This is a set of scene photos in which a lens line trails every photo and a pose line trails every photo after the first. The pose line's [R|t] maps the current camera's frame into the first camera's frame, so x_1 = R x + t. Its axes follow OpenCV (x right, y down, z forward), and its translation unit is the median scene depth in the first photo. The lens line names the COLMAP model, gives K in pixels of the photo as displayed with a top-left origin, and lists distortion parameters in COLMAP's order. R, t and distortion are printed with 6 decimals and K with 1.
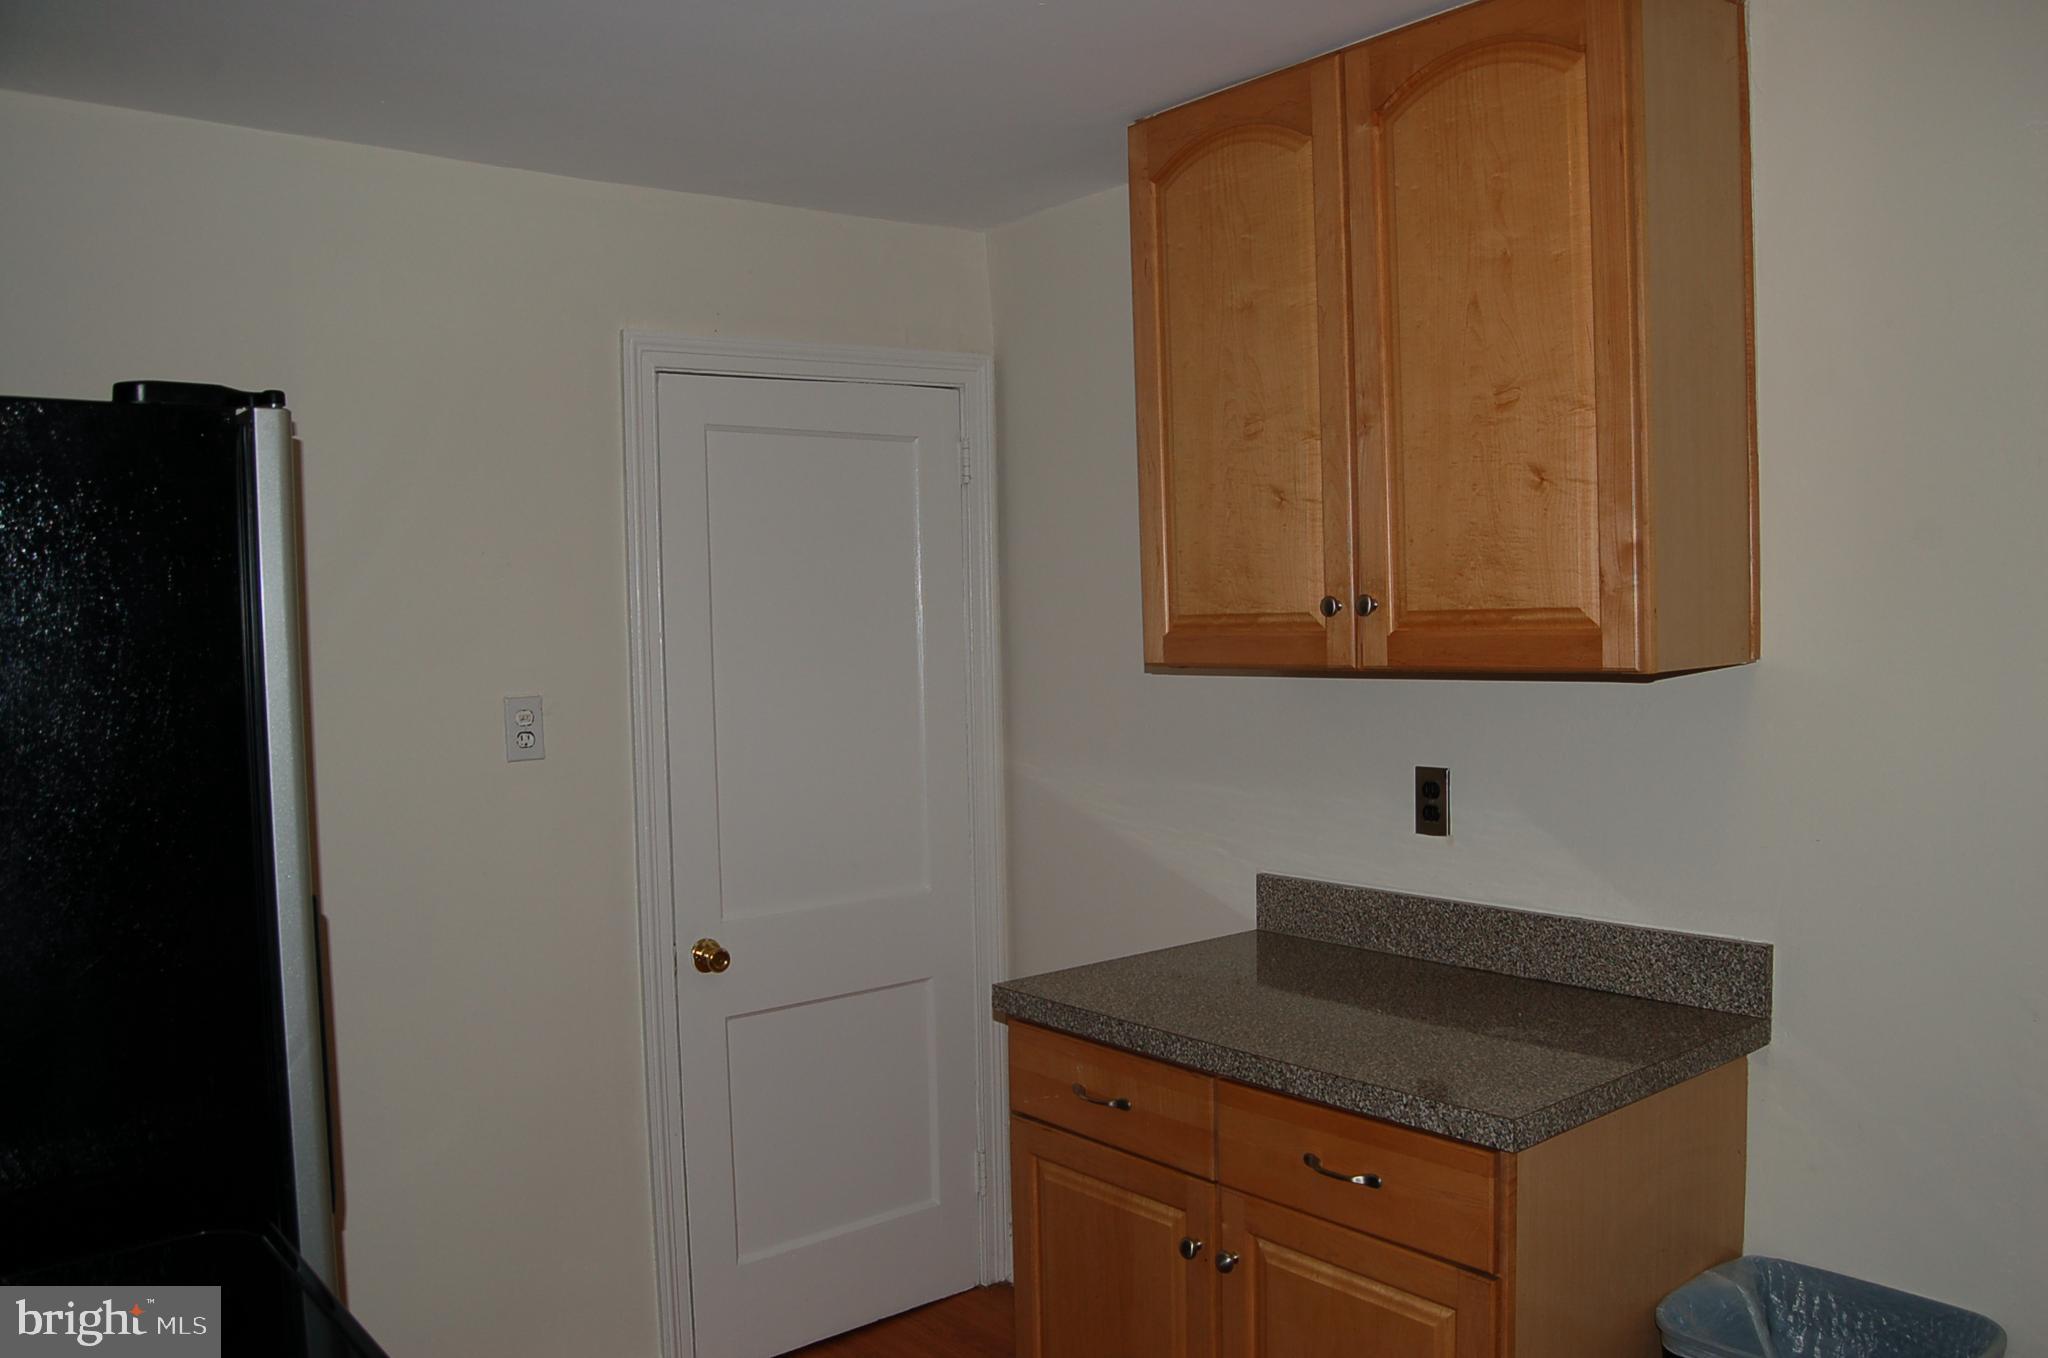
lens RADIAL K [[1608.8, 0, 1032.3], [0, 1608.8, 714.9], [0, 0, 1]] dist [-0.094492, 0.038030]
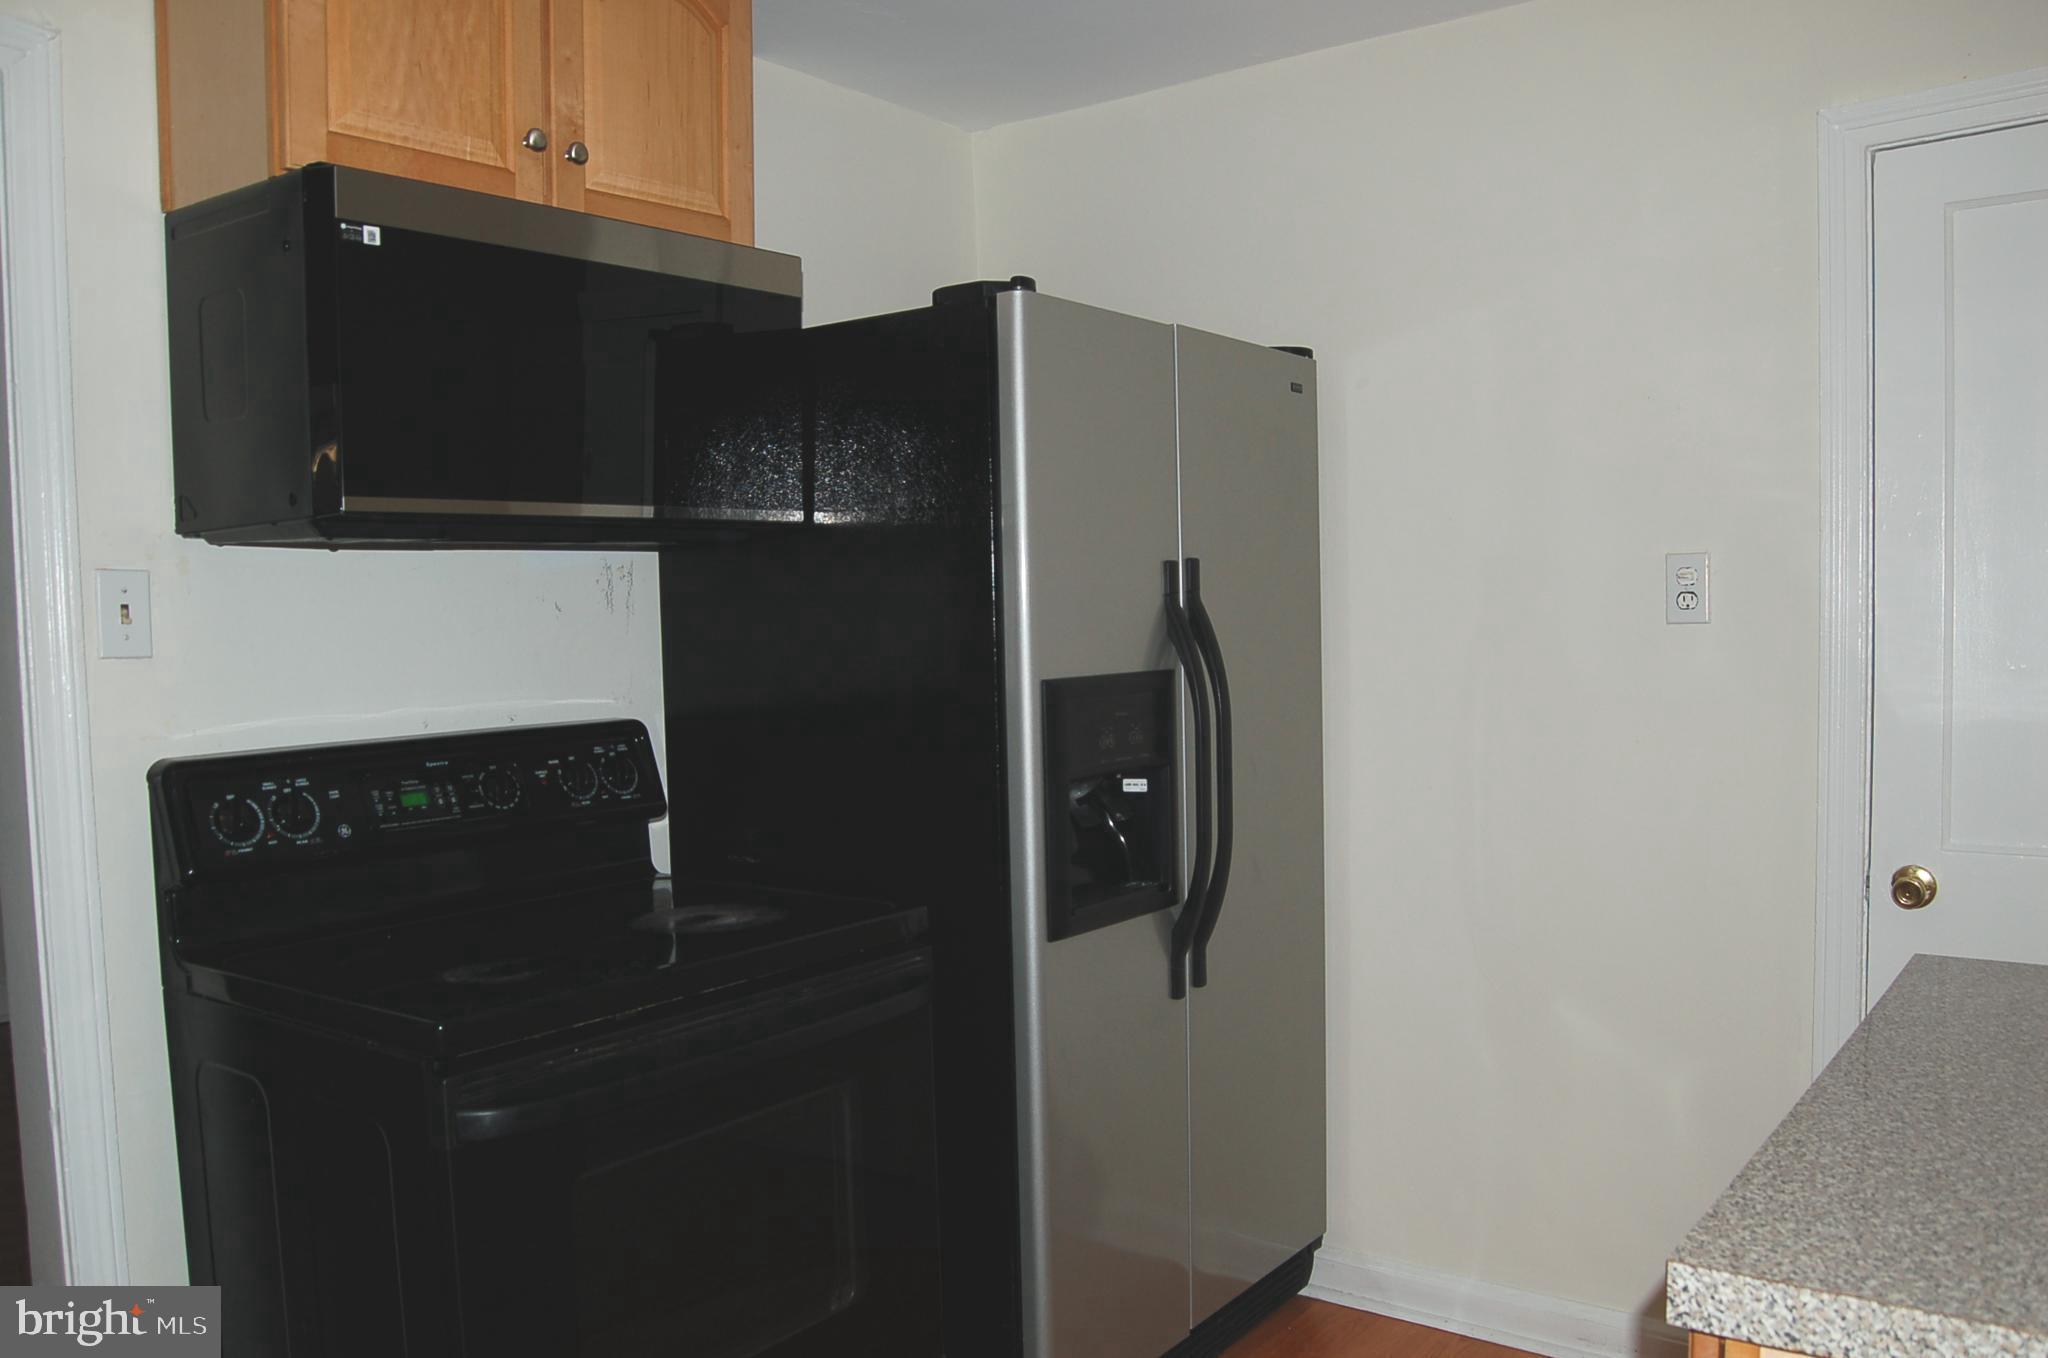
lens RADIAL K [[1608.8, 0, 1032.3], [0, 1608.8, 714.9], [0, 0, 1]] dist [-0.094492, 0.038030]
pose [[0.232028, 0.079115, -0.969486, 0.472427], [-0.041224, 0.996591, 0.071460, 0.031357], [0.971835, 0.023386, 0.234498, 0.429828]]
